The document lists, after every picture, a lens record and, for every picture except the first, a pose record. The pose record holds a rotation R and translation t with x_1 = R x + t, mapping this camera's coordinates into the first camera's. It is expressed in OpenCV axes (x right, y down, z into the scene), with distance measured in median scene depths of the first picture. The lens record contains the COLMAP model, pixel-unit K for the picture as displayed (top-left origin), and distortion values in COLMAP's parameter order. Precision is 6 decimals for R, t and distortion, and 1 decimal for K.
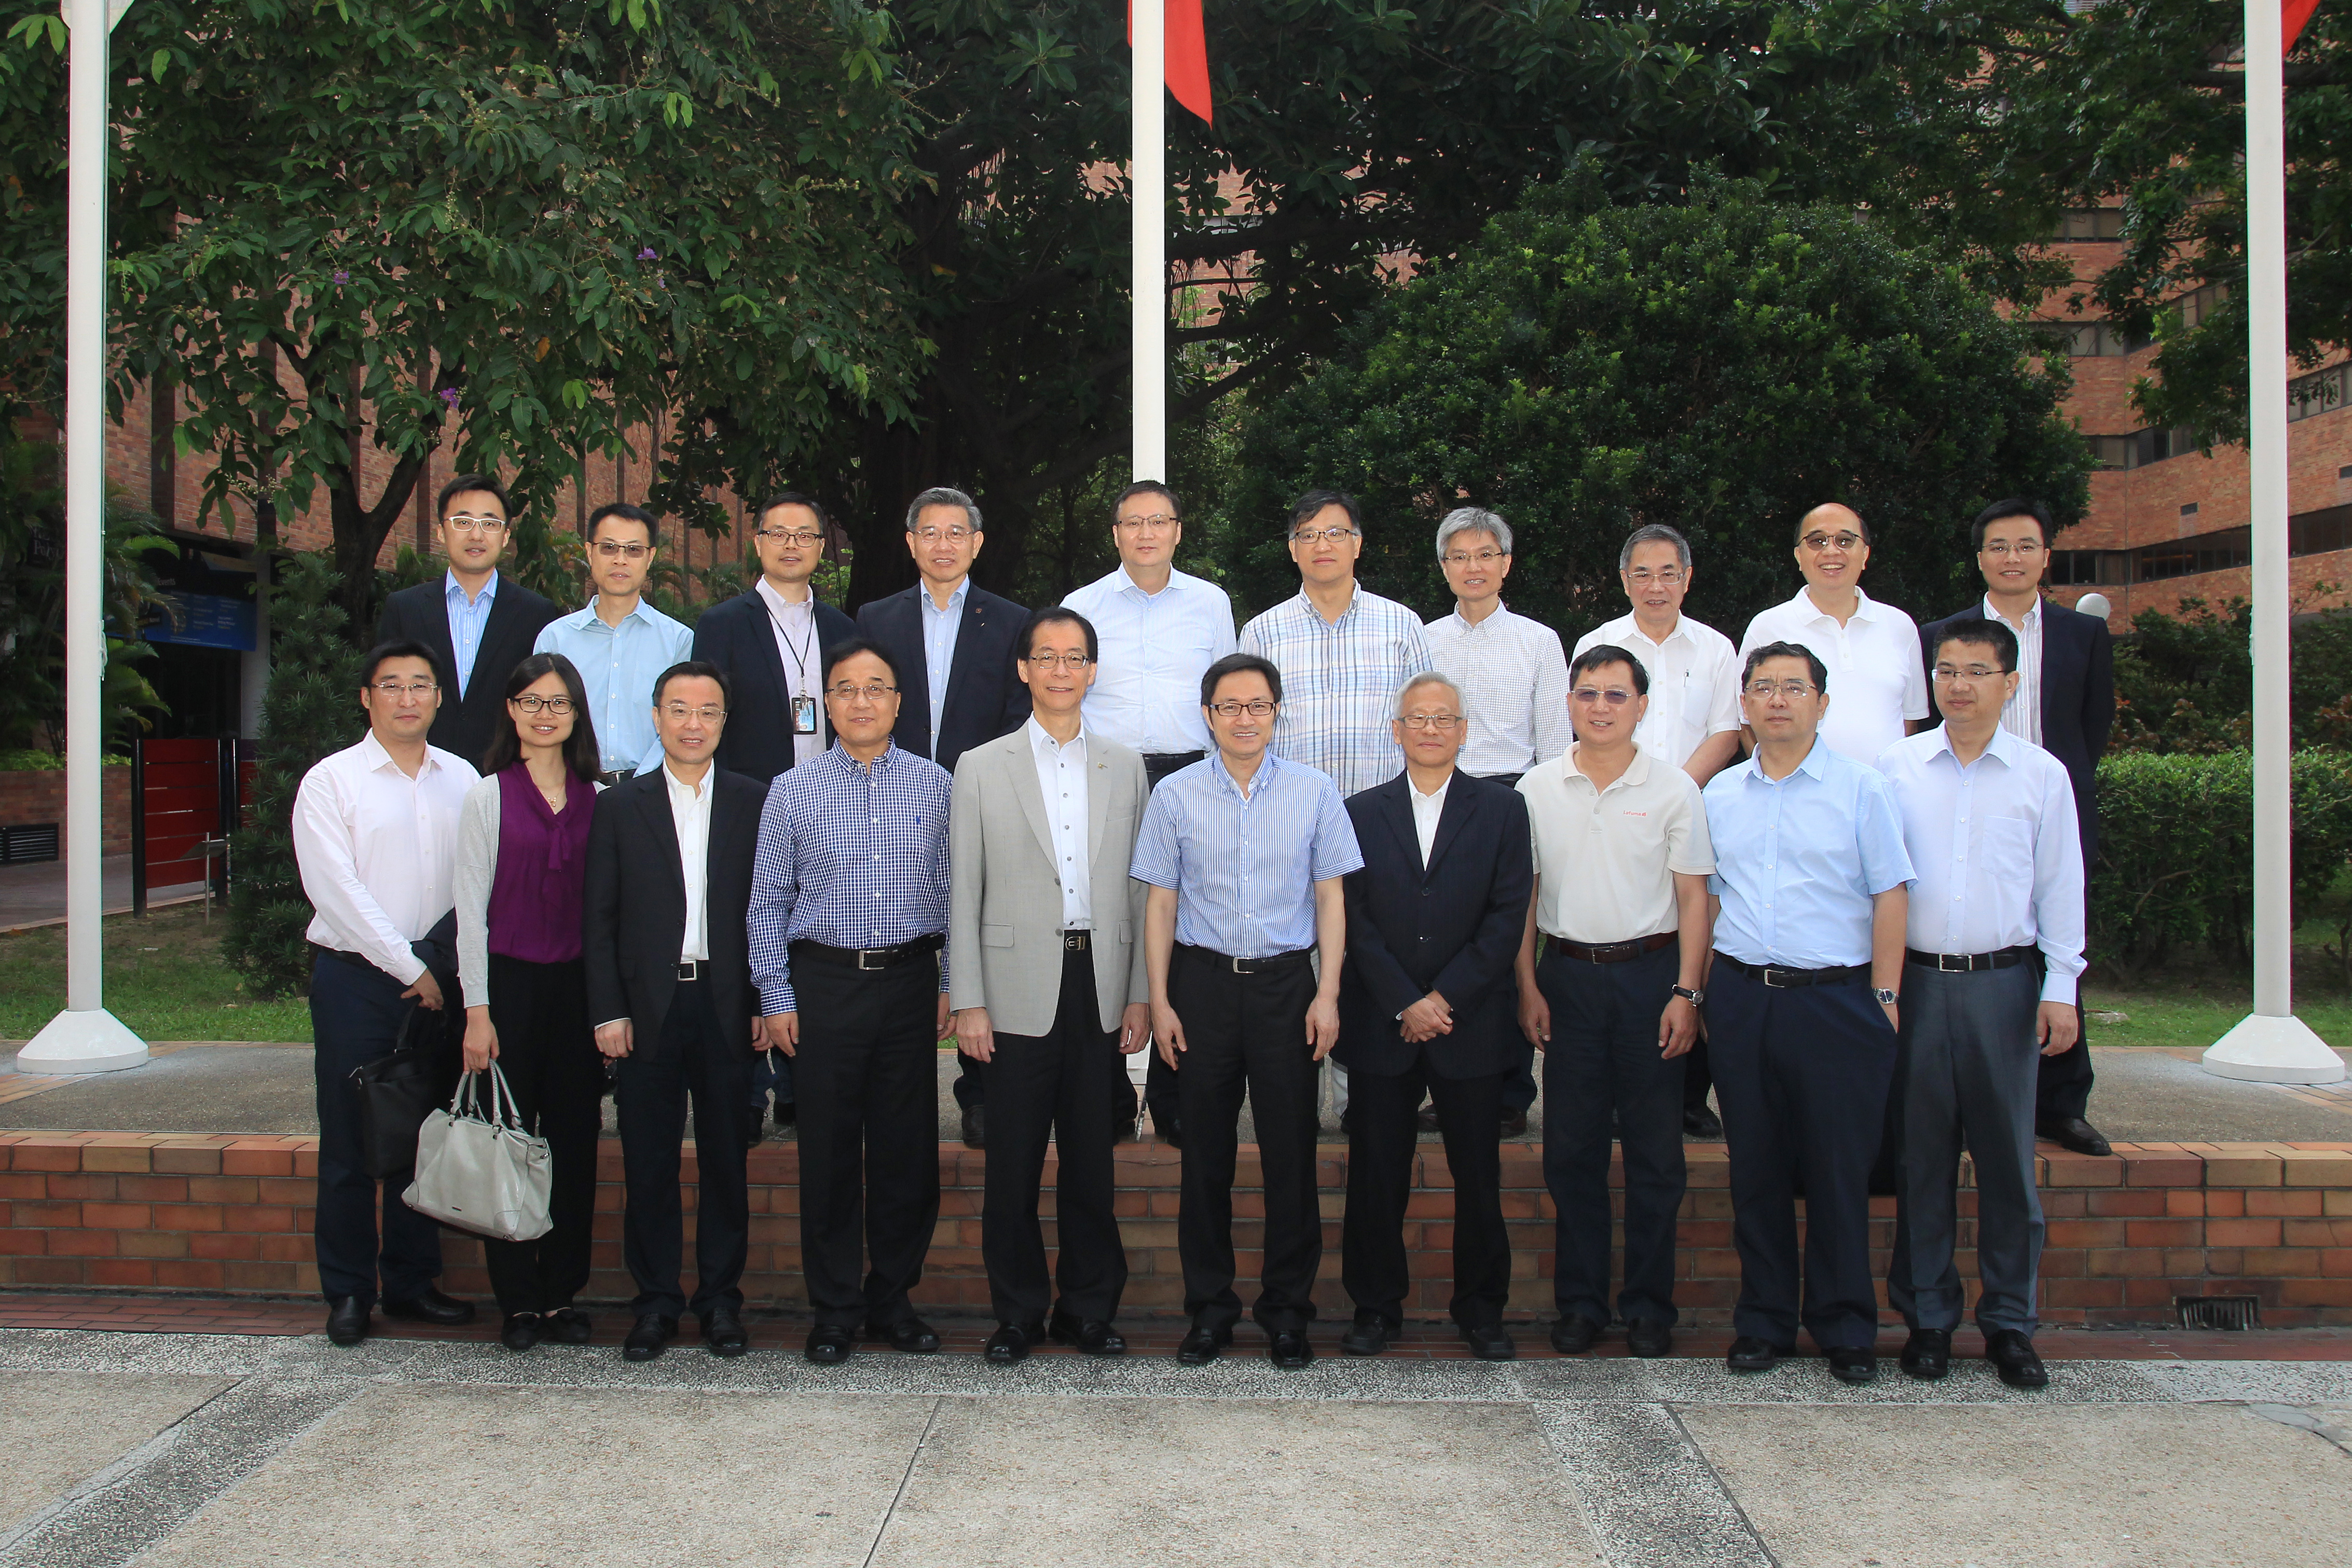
lens RADIAL K [[1923.5, 0, 1177.2], [0, 1923.5, 778.8], [0, 0, 1]] dist [0.000733, 0.000062]
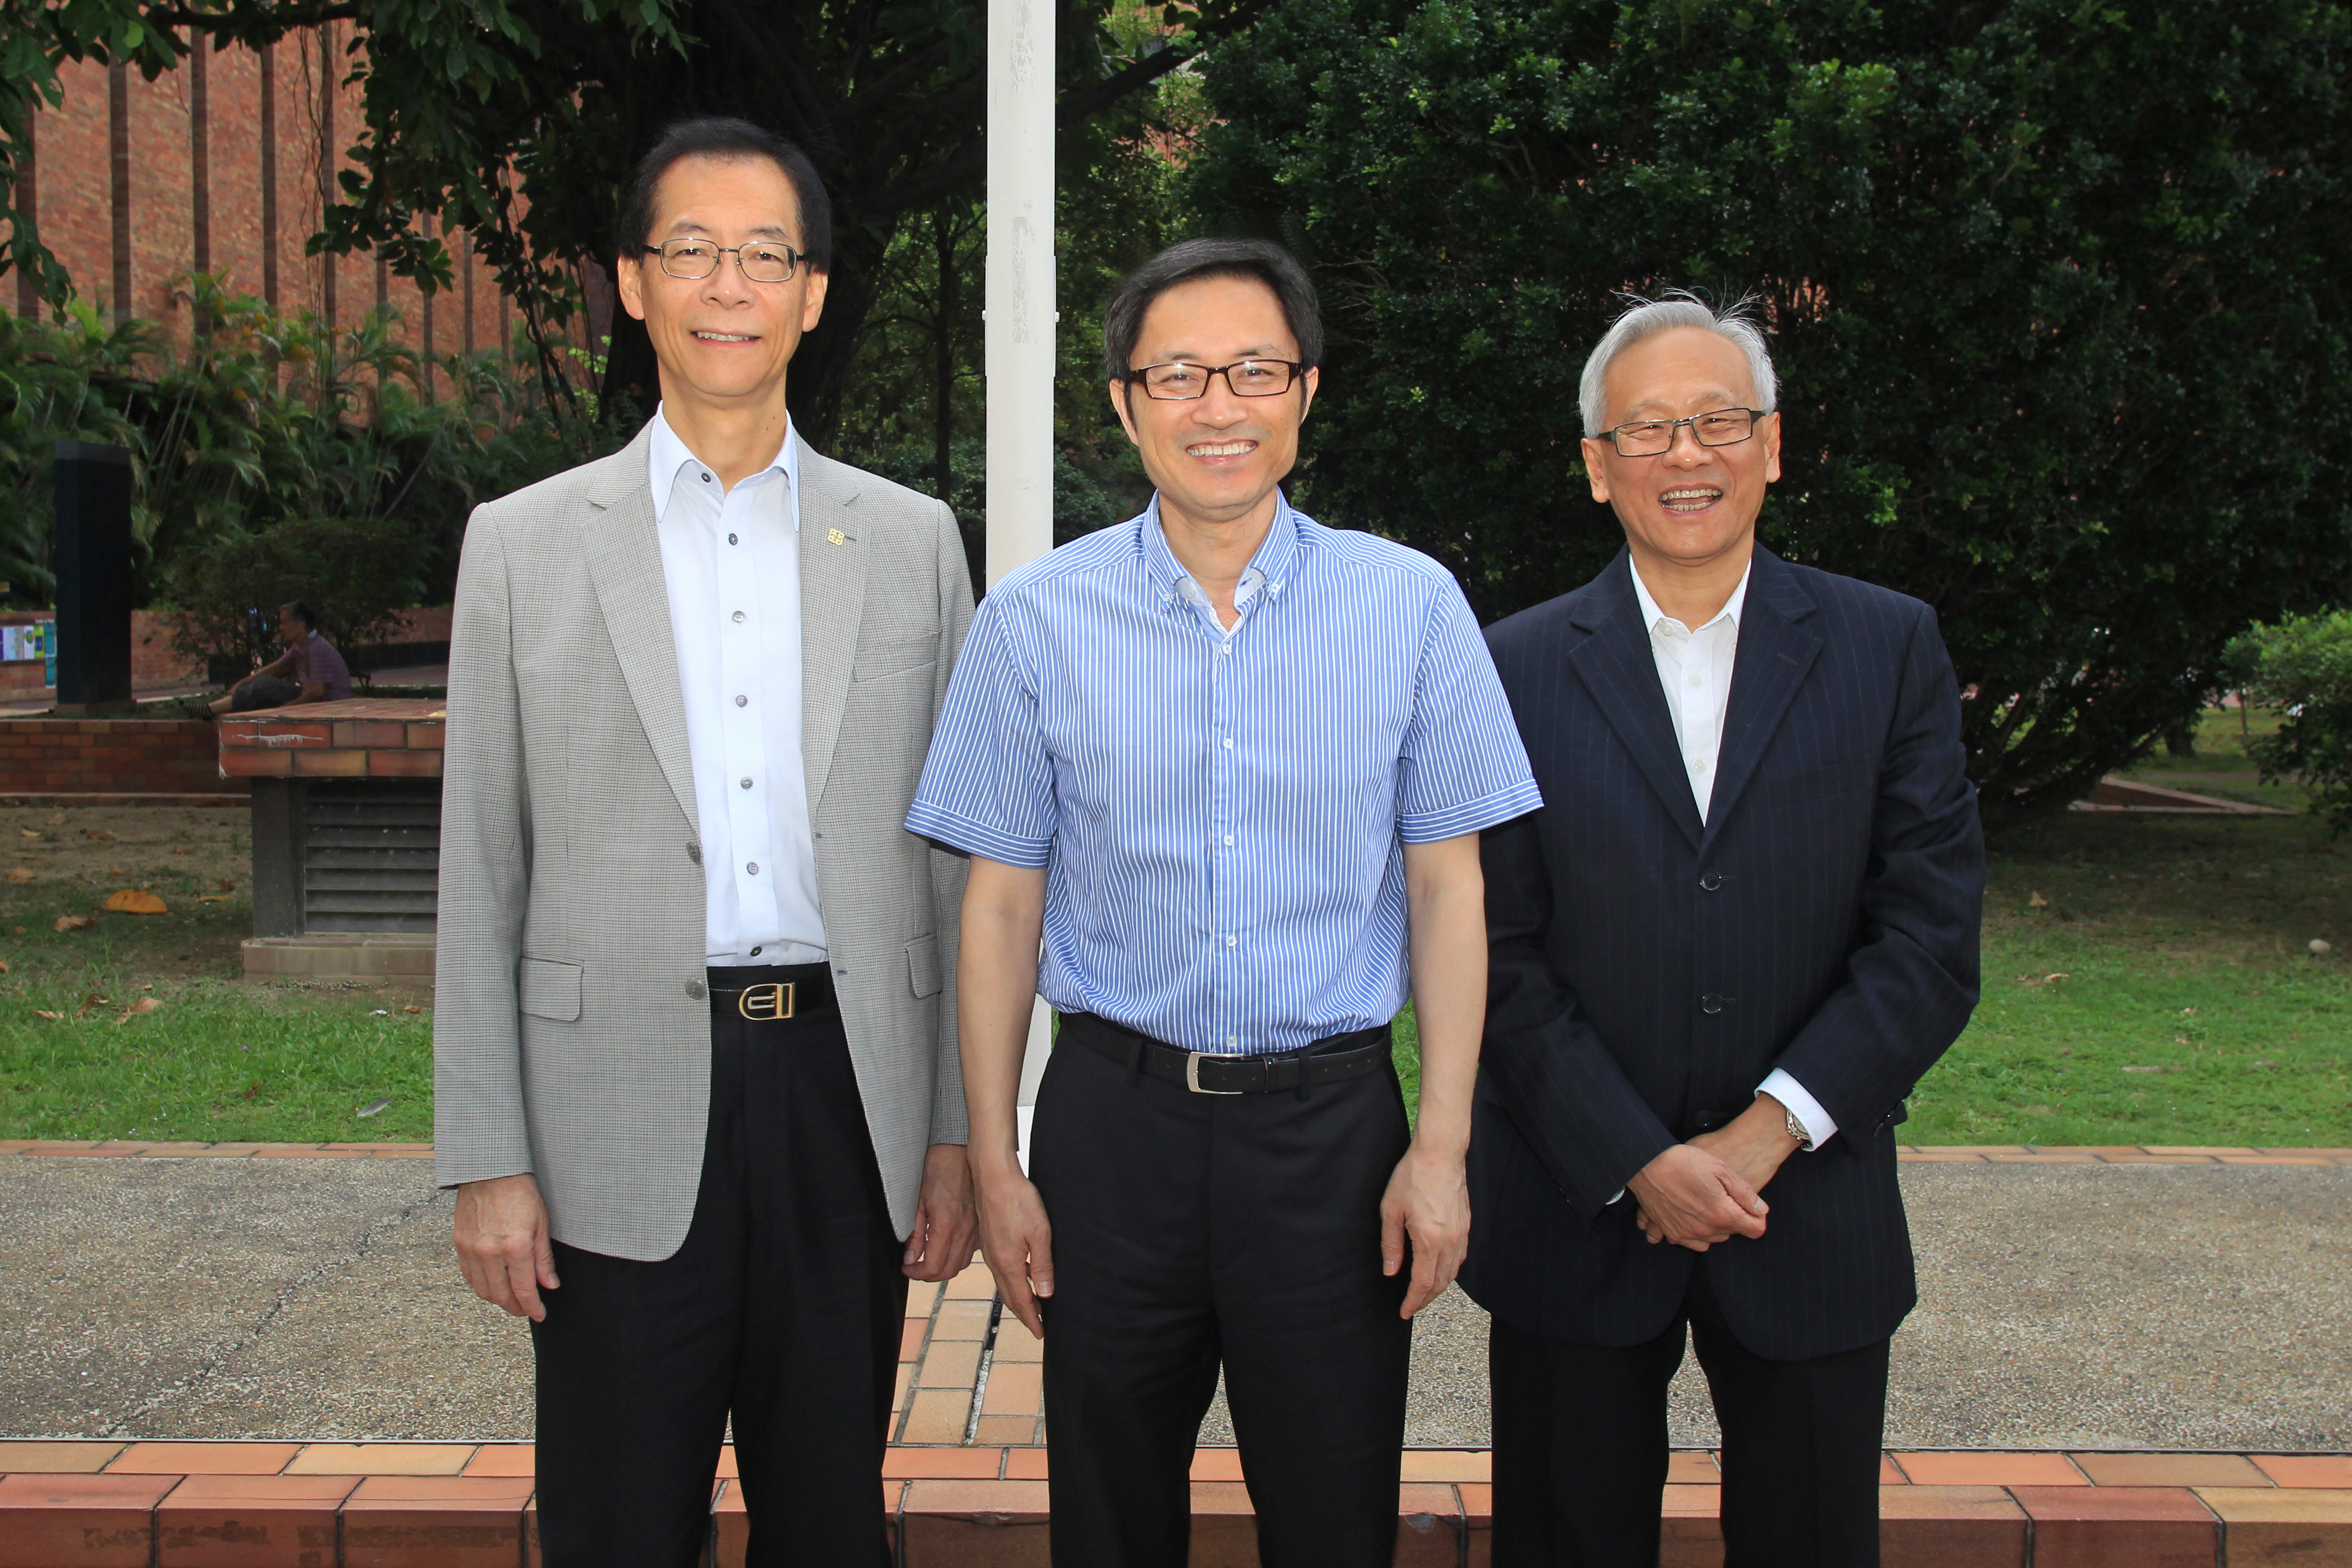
lens RADIAL K [[2619.9, 0, 1175.9], [0, 2619.9, 781.7], [0, 0, 1]] dist [-0.001840, 0.000000]
pose [[0.999621, 0.006484, 0.026767, 0.004978], [-0.007789, 0.998771, 0.048941, 0.006613], [-0.026416, -0.049131, 0.998443, 0.204968]]
